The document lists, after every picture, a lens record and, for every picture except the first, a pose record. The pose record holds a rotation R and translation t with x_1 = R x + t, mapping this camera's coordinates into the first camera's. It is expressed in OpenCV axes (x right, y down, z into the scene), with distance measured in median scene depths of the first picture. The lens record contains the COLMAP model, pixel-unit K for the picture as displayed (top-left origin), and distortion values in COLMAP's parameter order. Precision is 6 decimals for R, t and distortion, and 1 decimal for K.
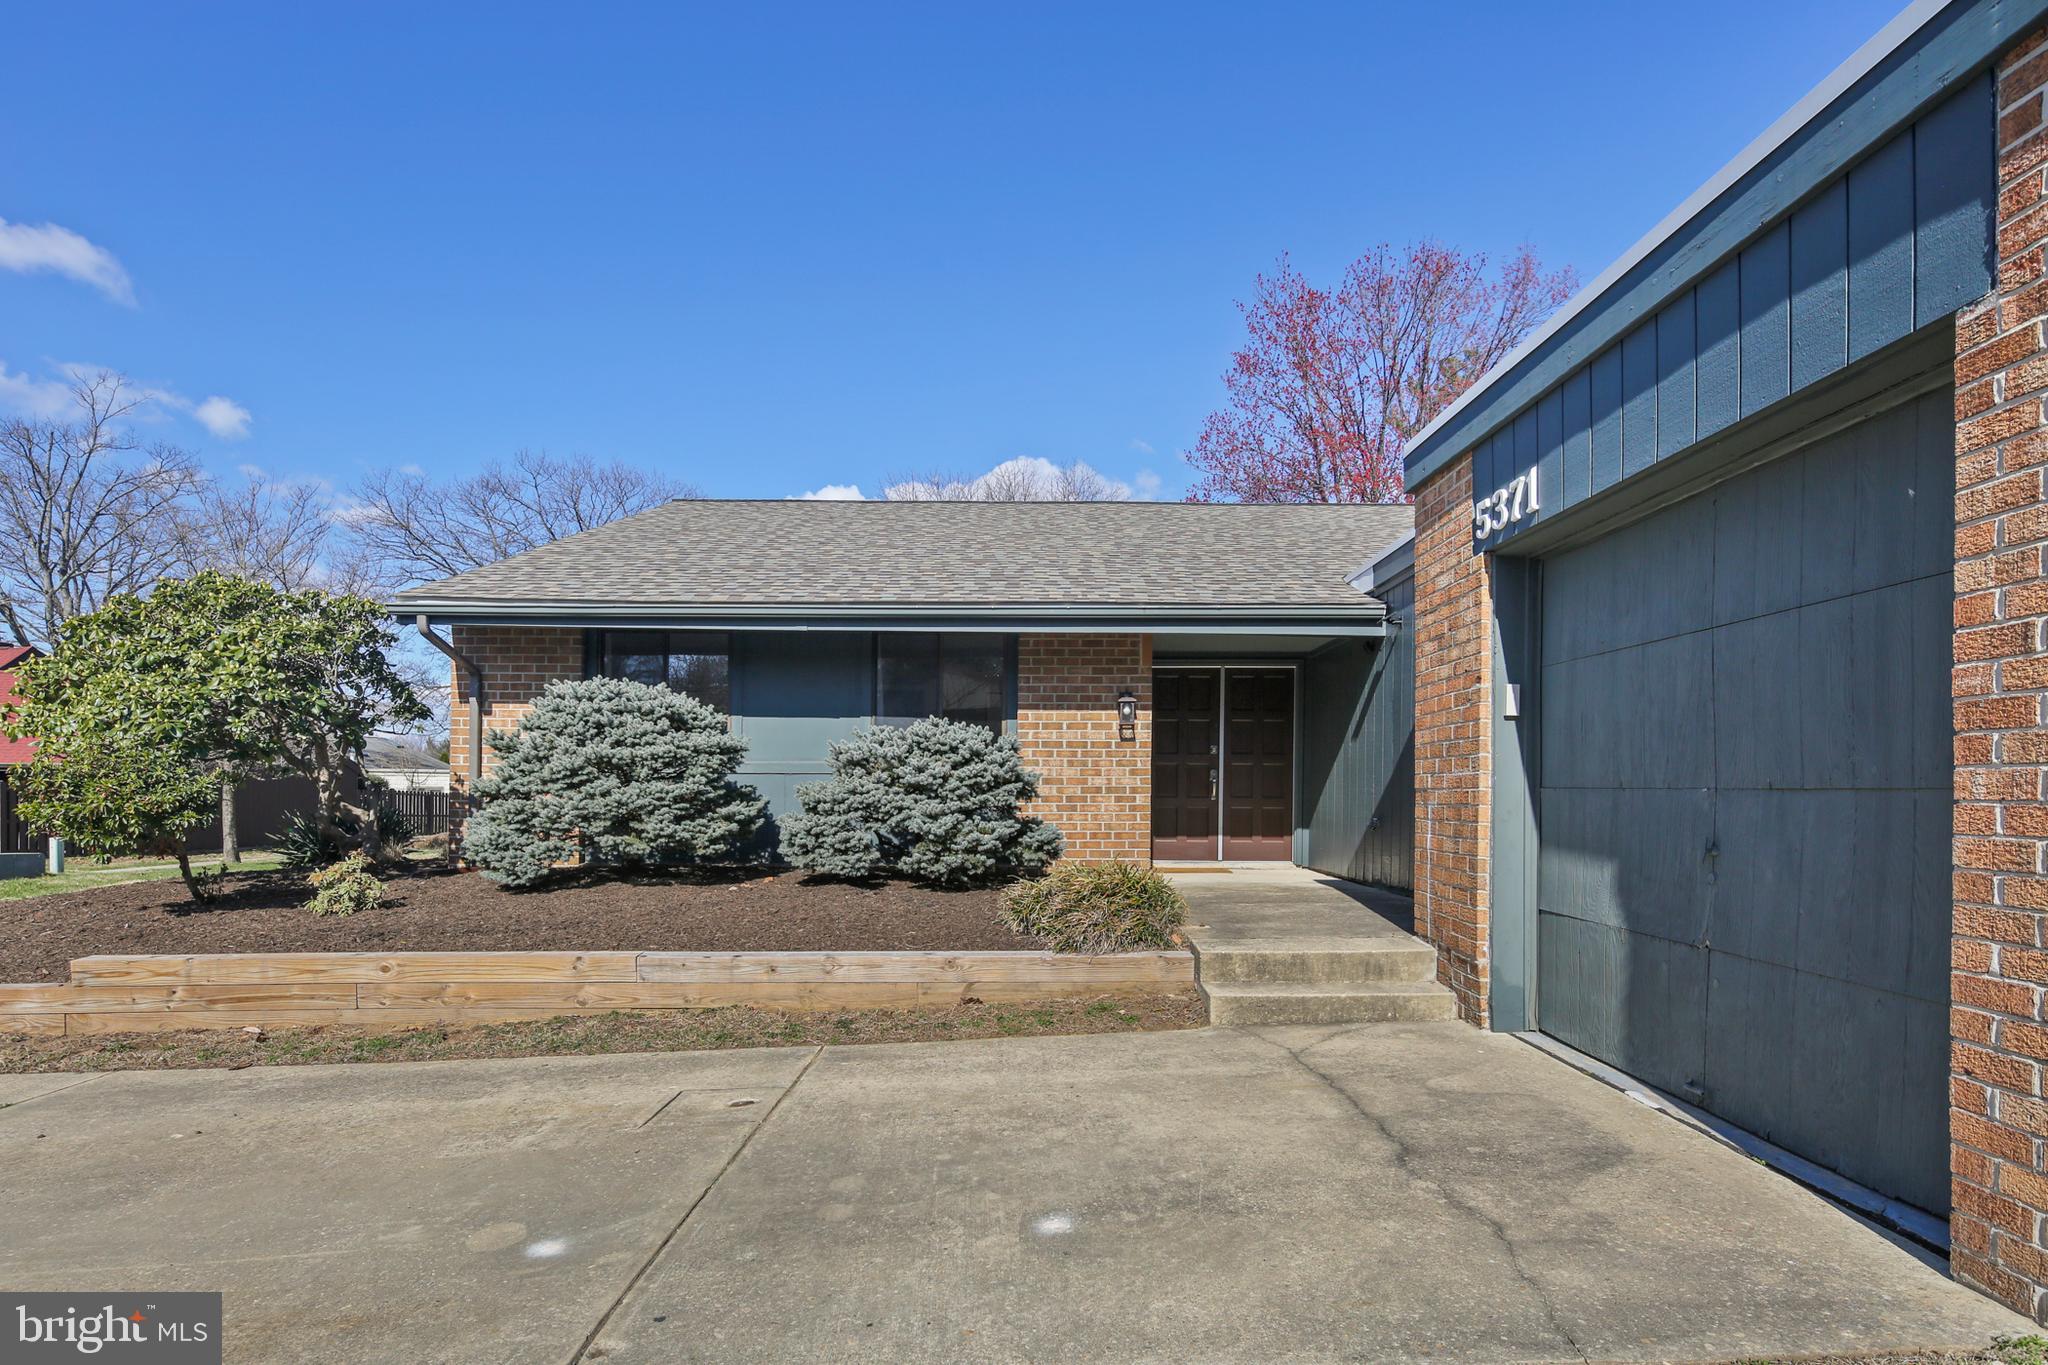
lens RADIAL K [[1002.7, 0, 1027.6], [0, 1002.7, 783.4], [0, 0, 1]] dist [-0.000355, -0.000065]
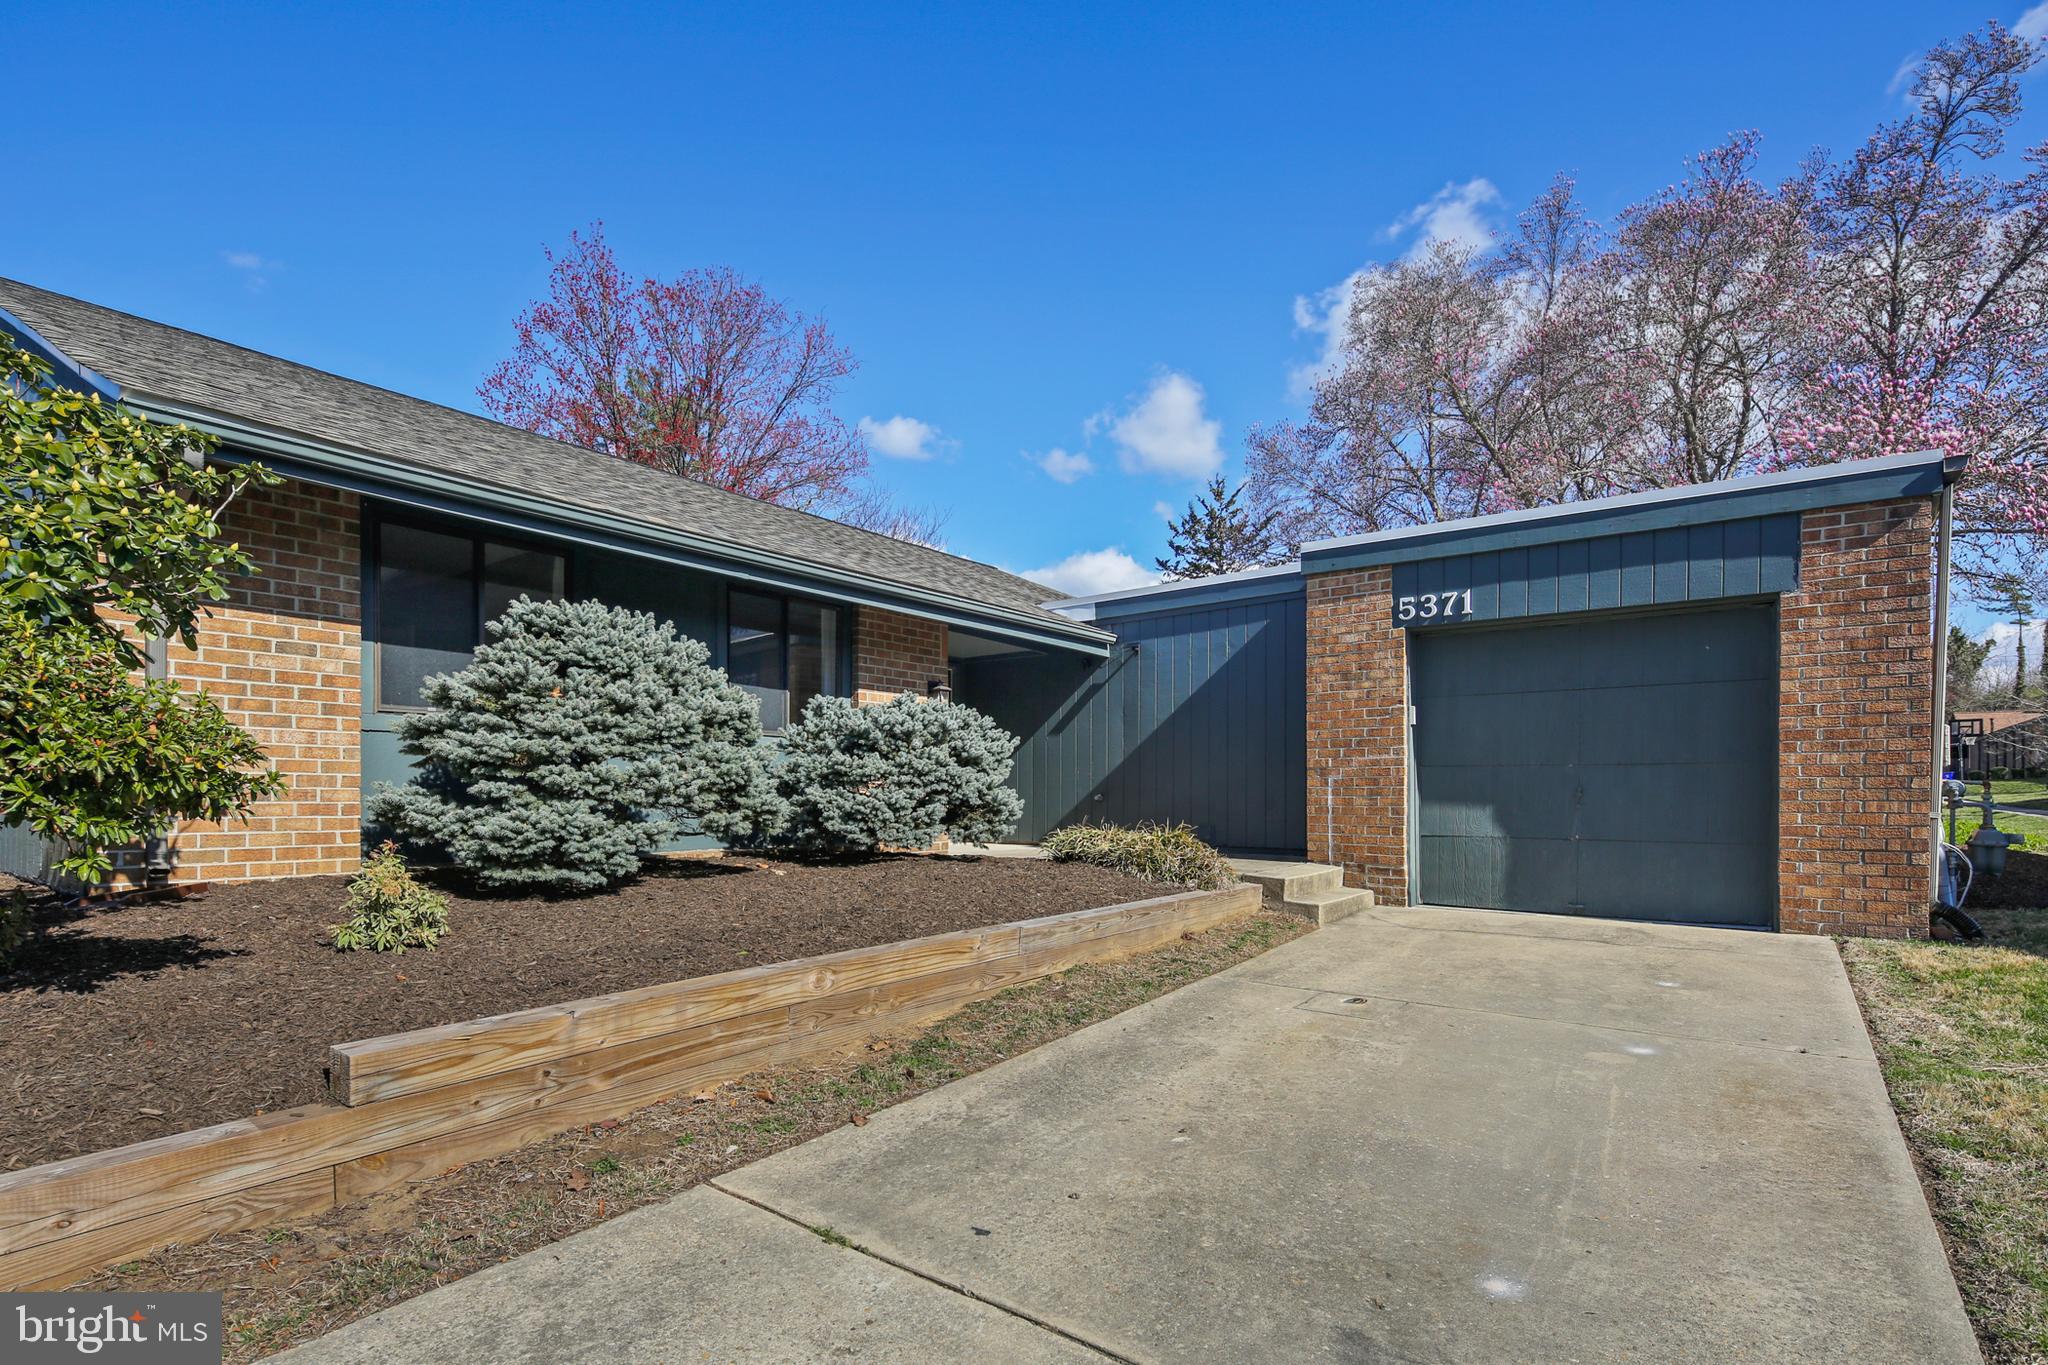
lens RADIAL K [[986.6, 0, 1023.6], [0, 986.6, 795.3], [0, 0, 1]] dist [0.003446, 0.000020]
pose [[0.611696, -0.003070, 0.791087, -1.388343], [-0.005481, 0.999952, 0.008119, 0.049296], [-0.791074, -0.009302, 0.611650, 0.524703]]
